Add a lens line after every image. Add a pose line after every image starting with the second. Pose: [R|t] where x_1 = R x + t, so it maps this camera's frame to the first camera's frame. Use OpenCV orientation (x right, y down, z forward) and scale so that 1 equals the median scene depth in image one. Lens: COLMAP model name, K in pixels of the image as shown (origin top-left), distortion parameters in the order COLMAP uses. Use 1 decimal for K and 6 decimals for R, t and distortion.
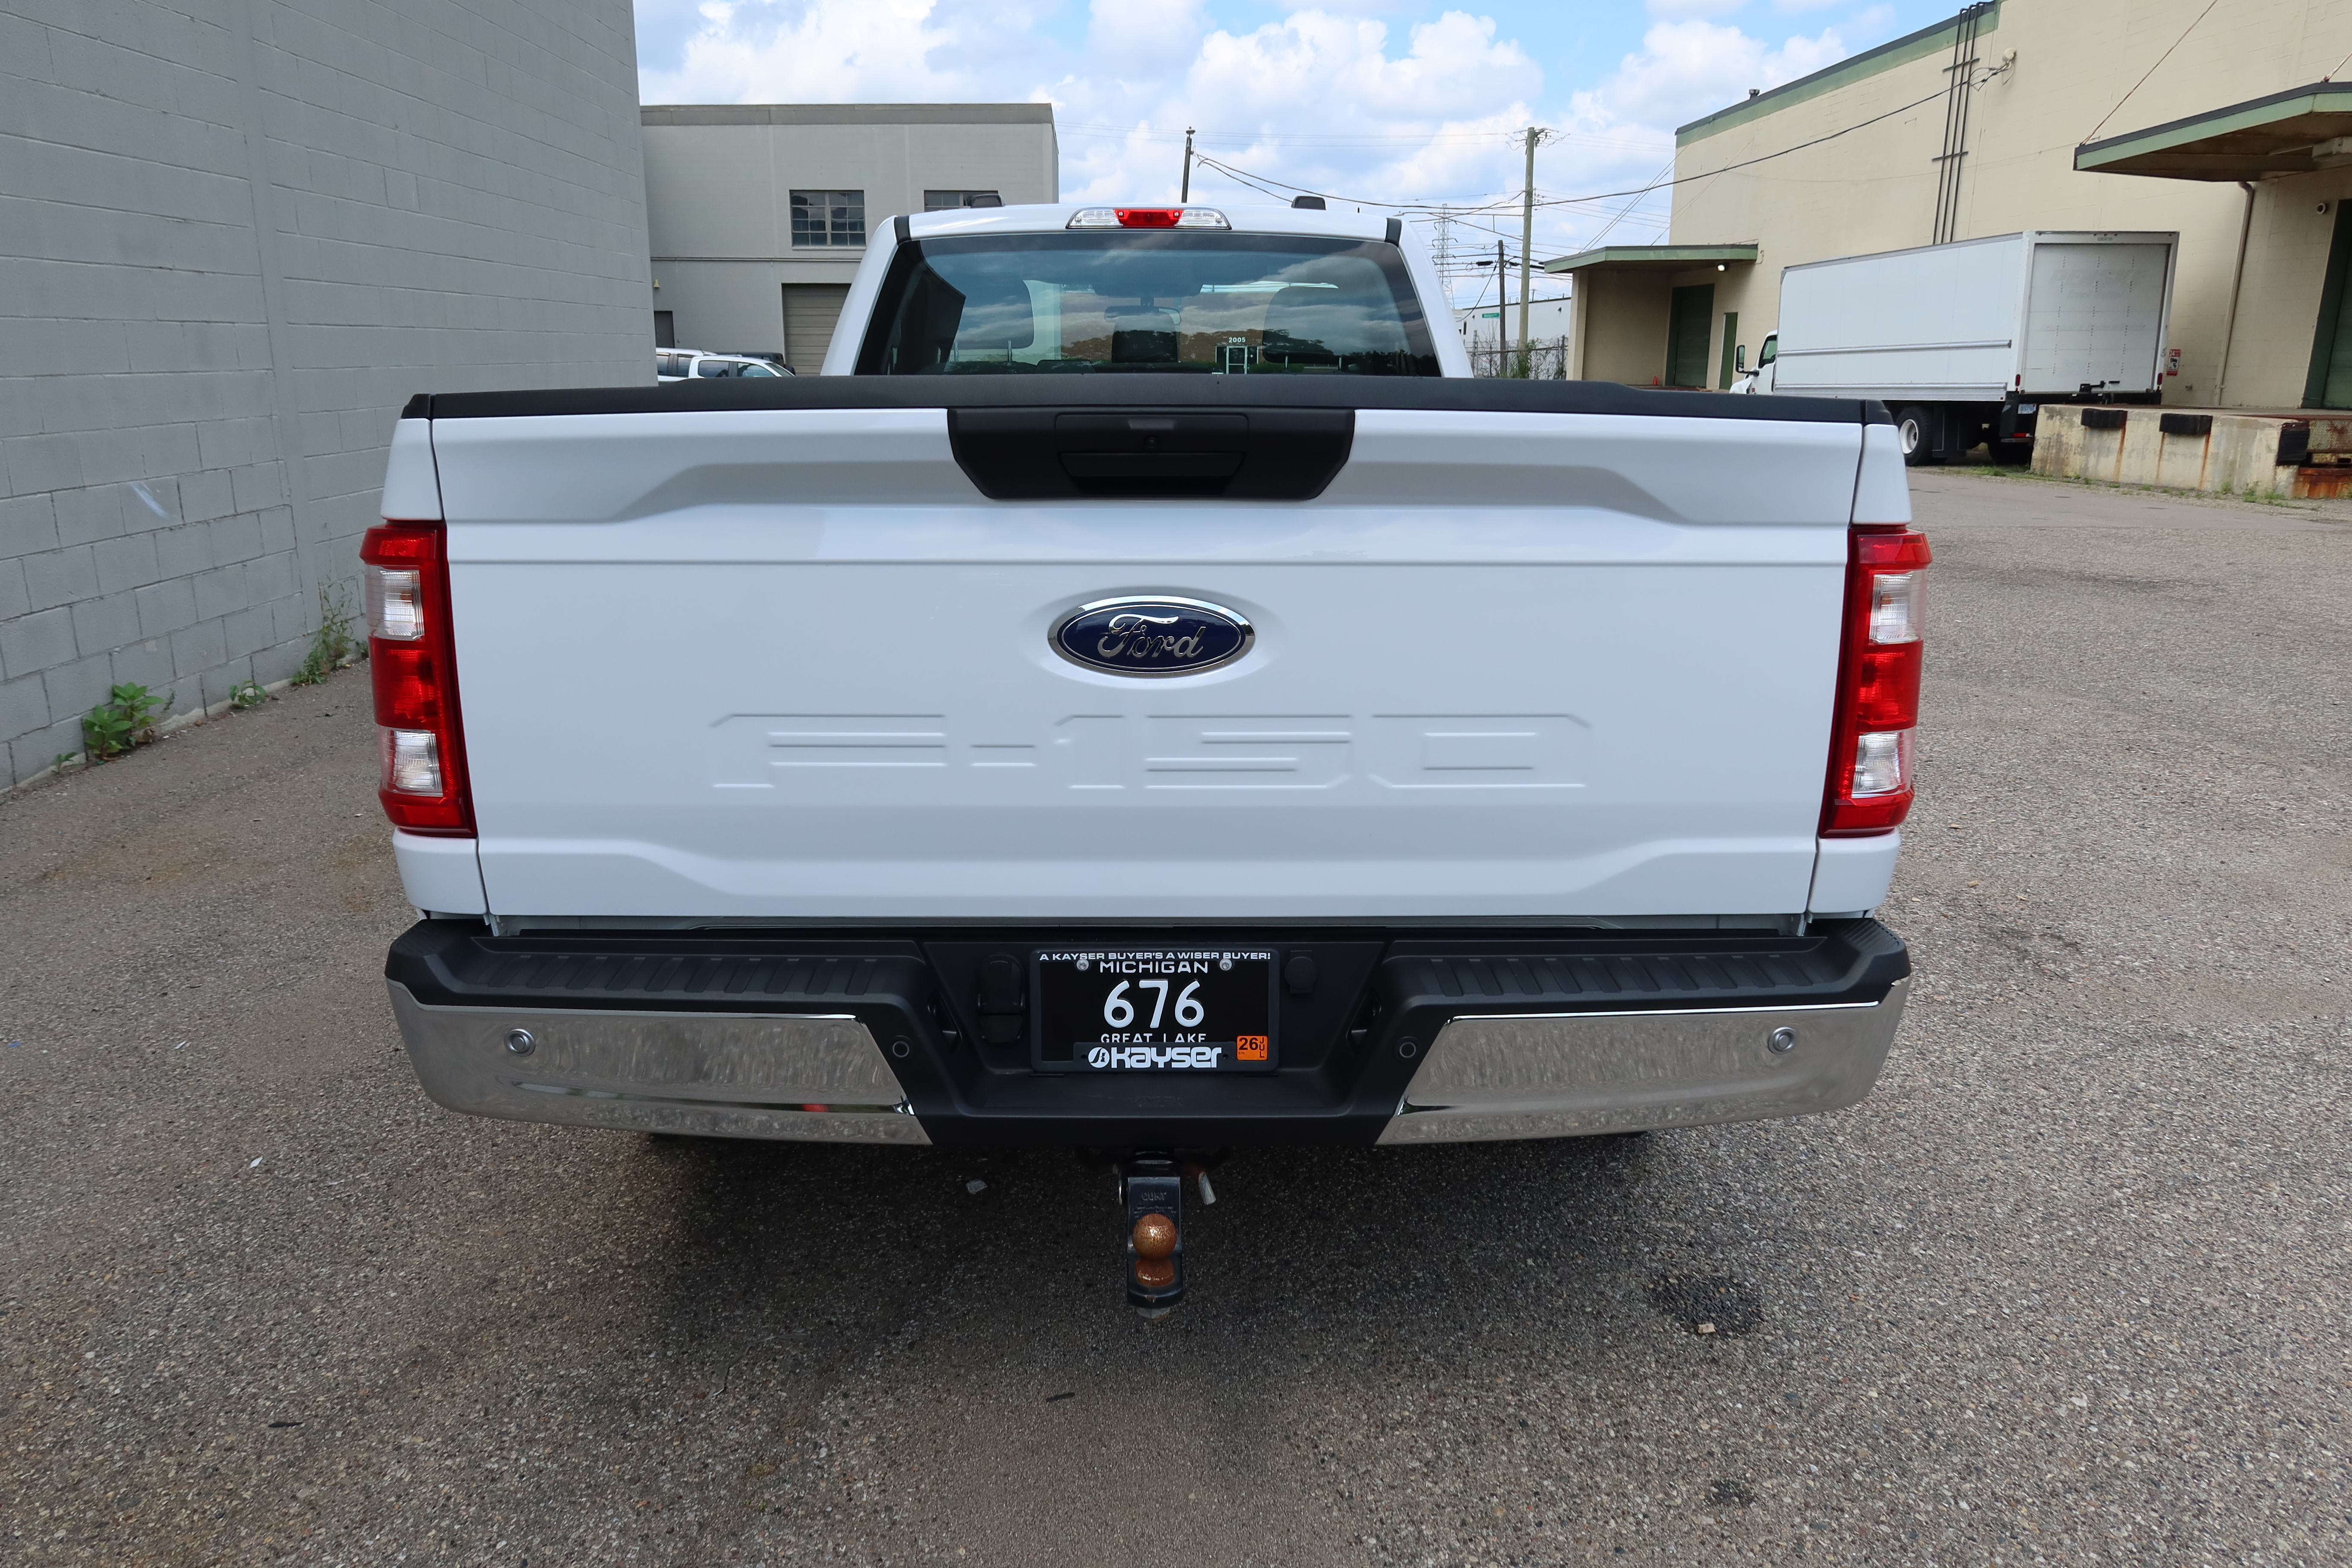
lens RADIAL K [[1630.3, 0, 1165.4], [0, 1630.3, 776.3], [0, 0, 1]] dist [-0.029887, 0.016841]
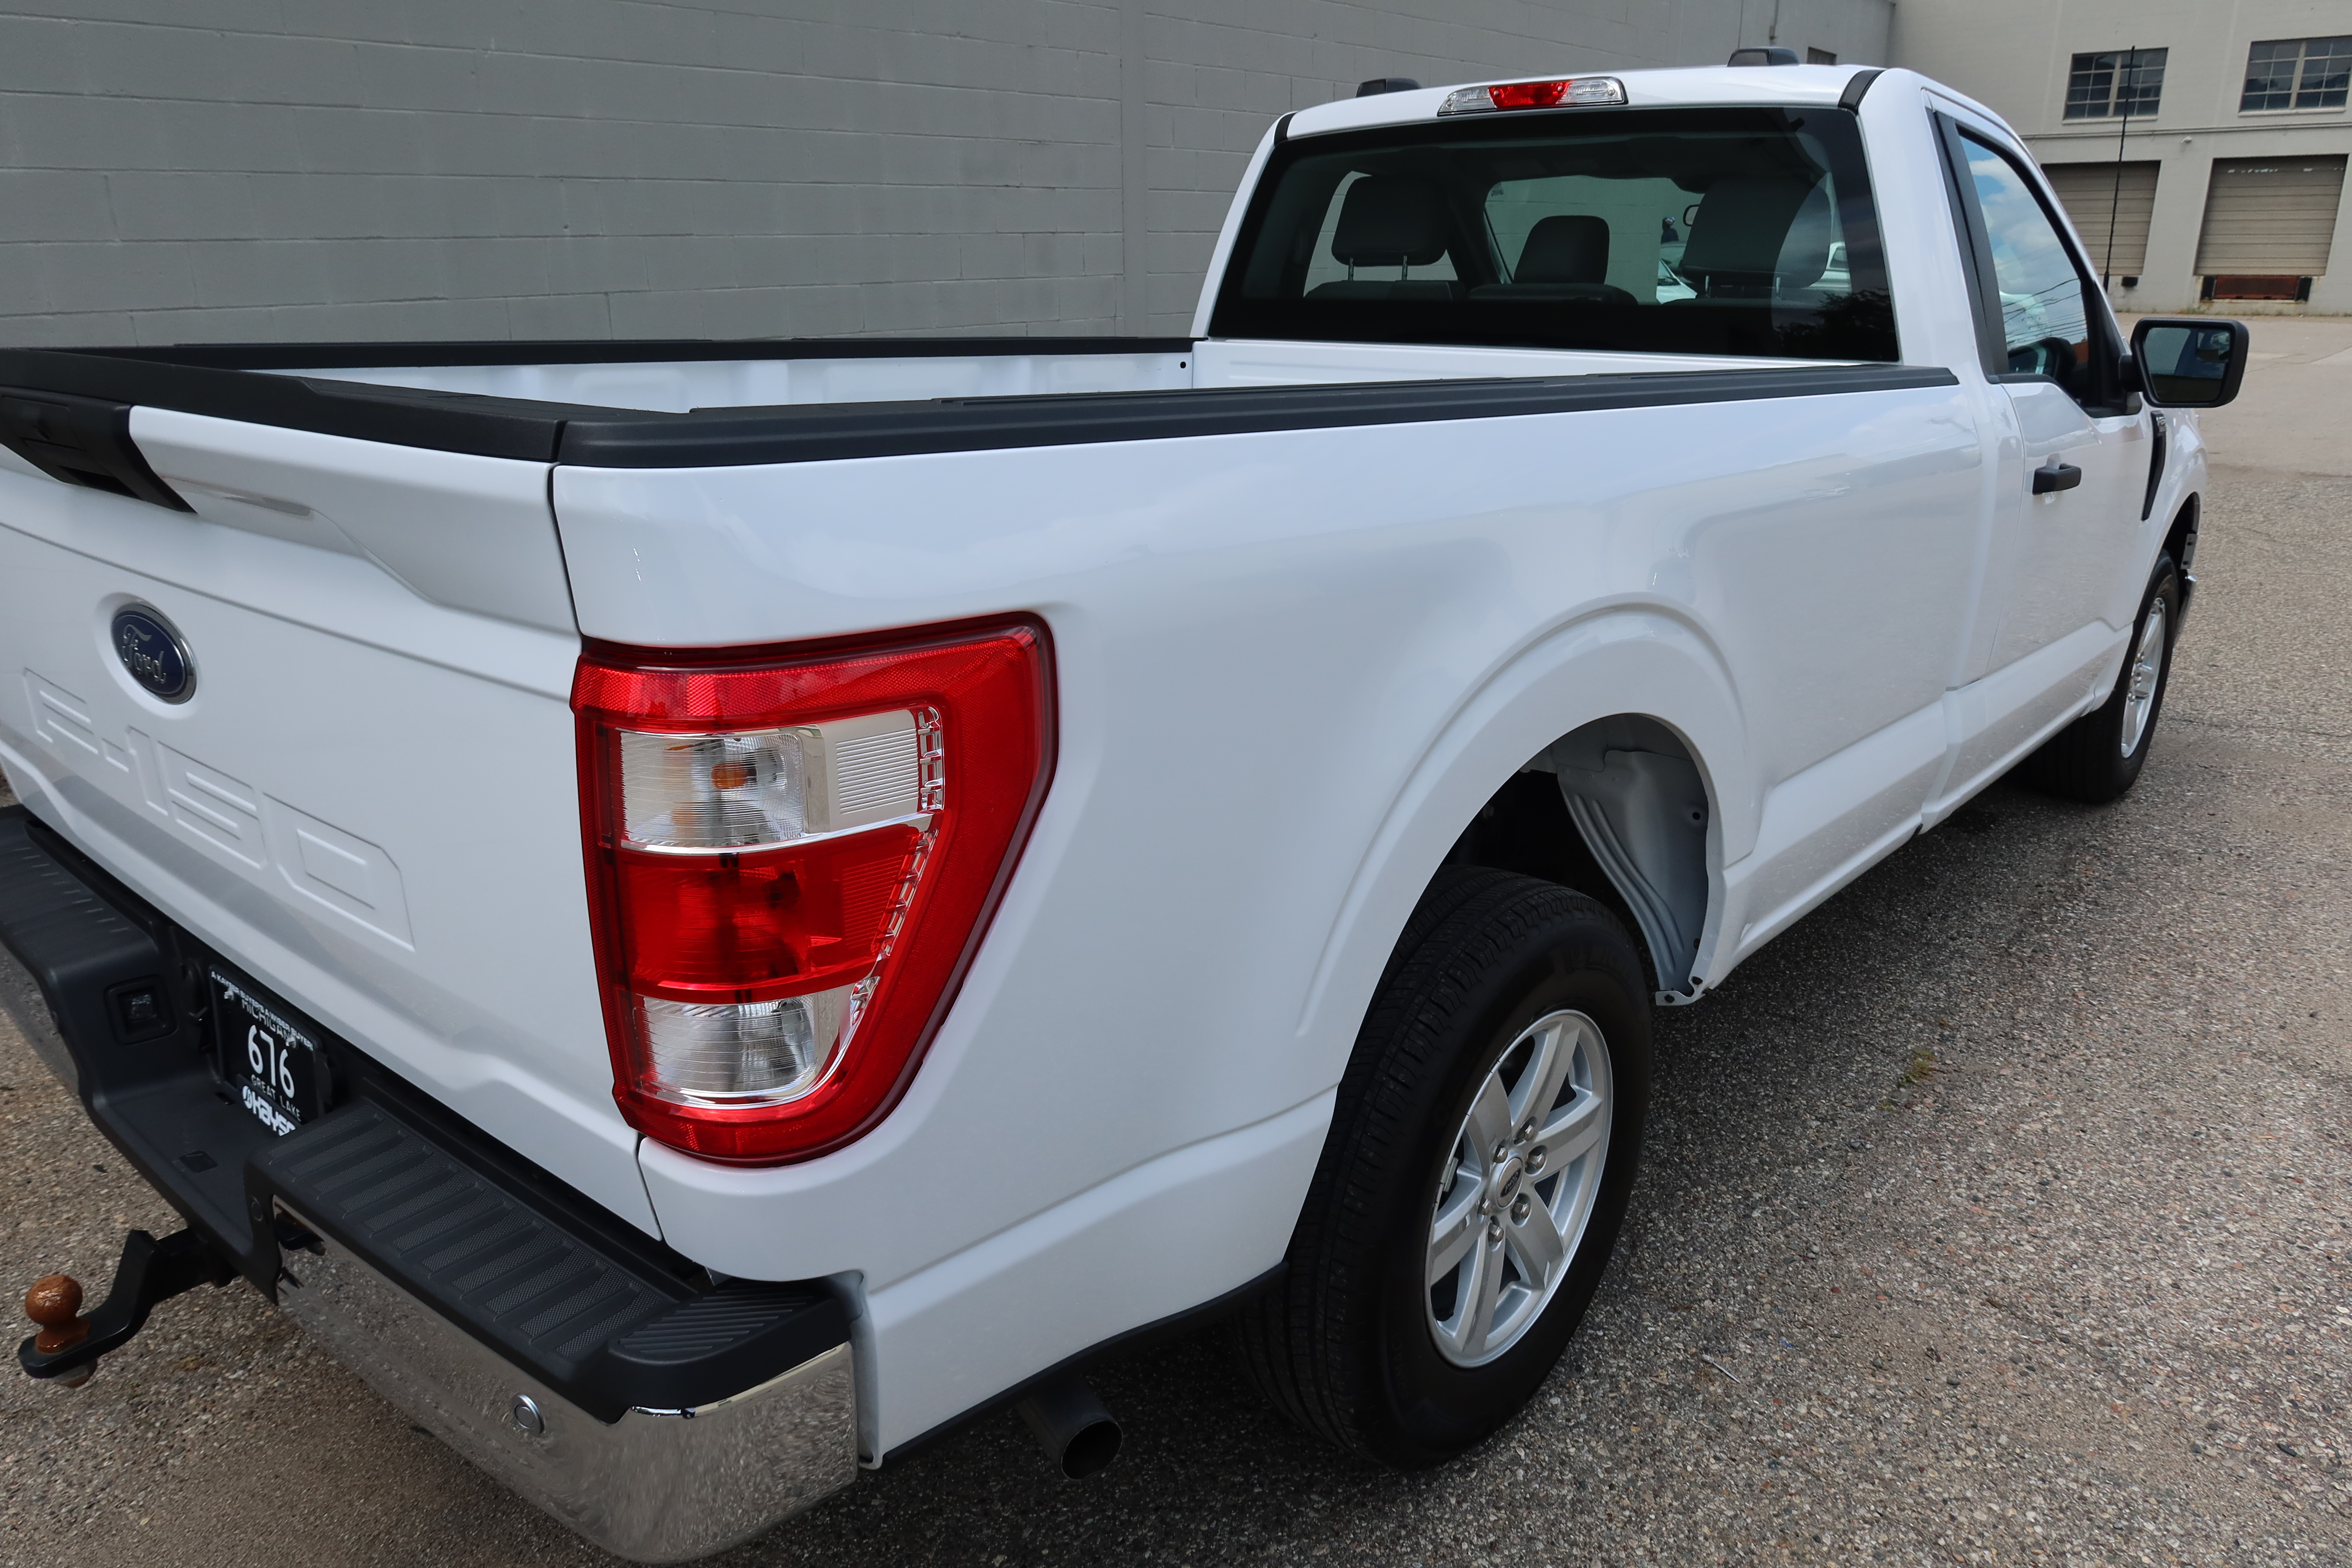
lens RADIAL K [[1630.3, 0, 1165.4], [0, 1630.3, 776.3], [0, 0, 1]] dist [-0.029887, 0.016841]
pose [[0.747317, 0.195525, -0.635049, 0.283248], [-0.155097, 0.980655, 0.119418, -0.061595], [0.646113, 0.009251, 0.763186, 0.204568]]
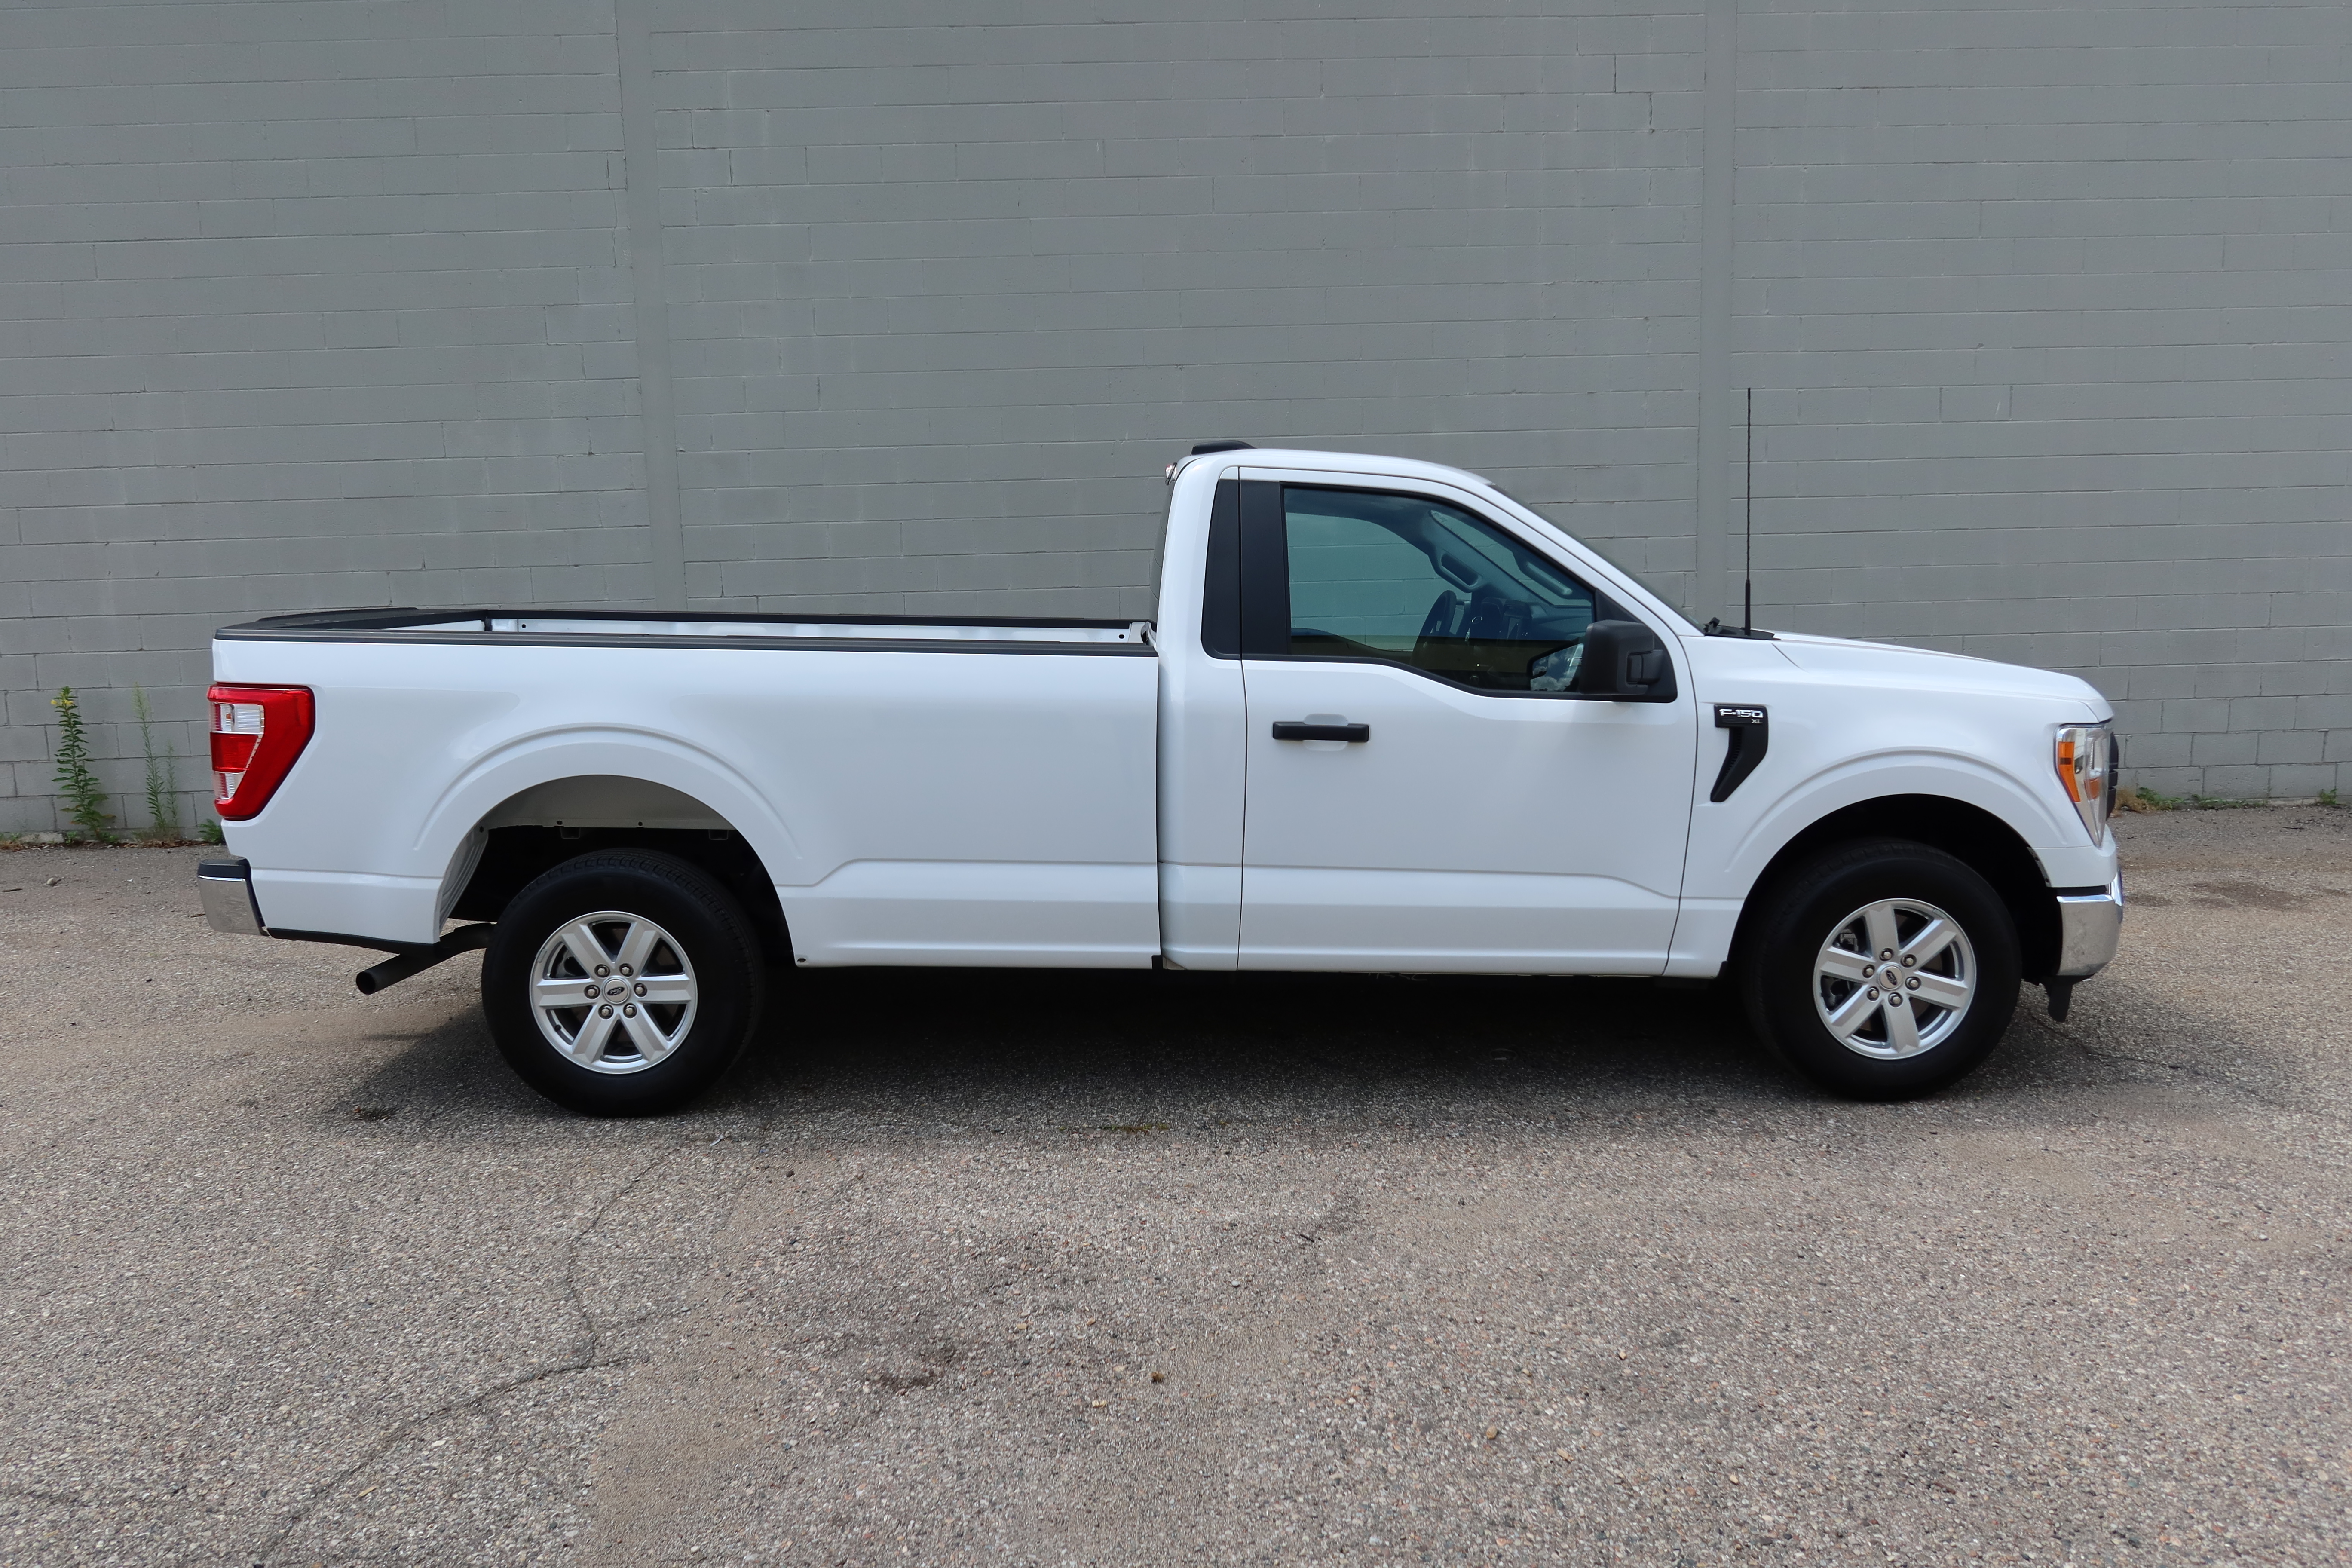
lens RADIAL K [[1630.3, 0, 1165.4], [0, 1630.3, 776.3], [0, 0, 1]] dist [-0.029887, 0.016841]
pose [[-0.000923, 0.132862, -0.991134, 0.844381], [-0.229312, 0.964696, 0.129531, -0.194142], [0.973352, 0.227399, 0.029577, 0.694818]]
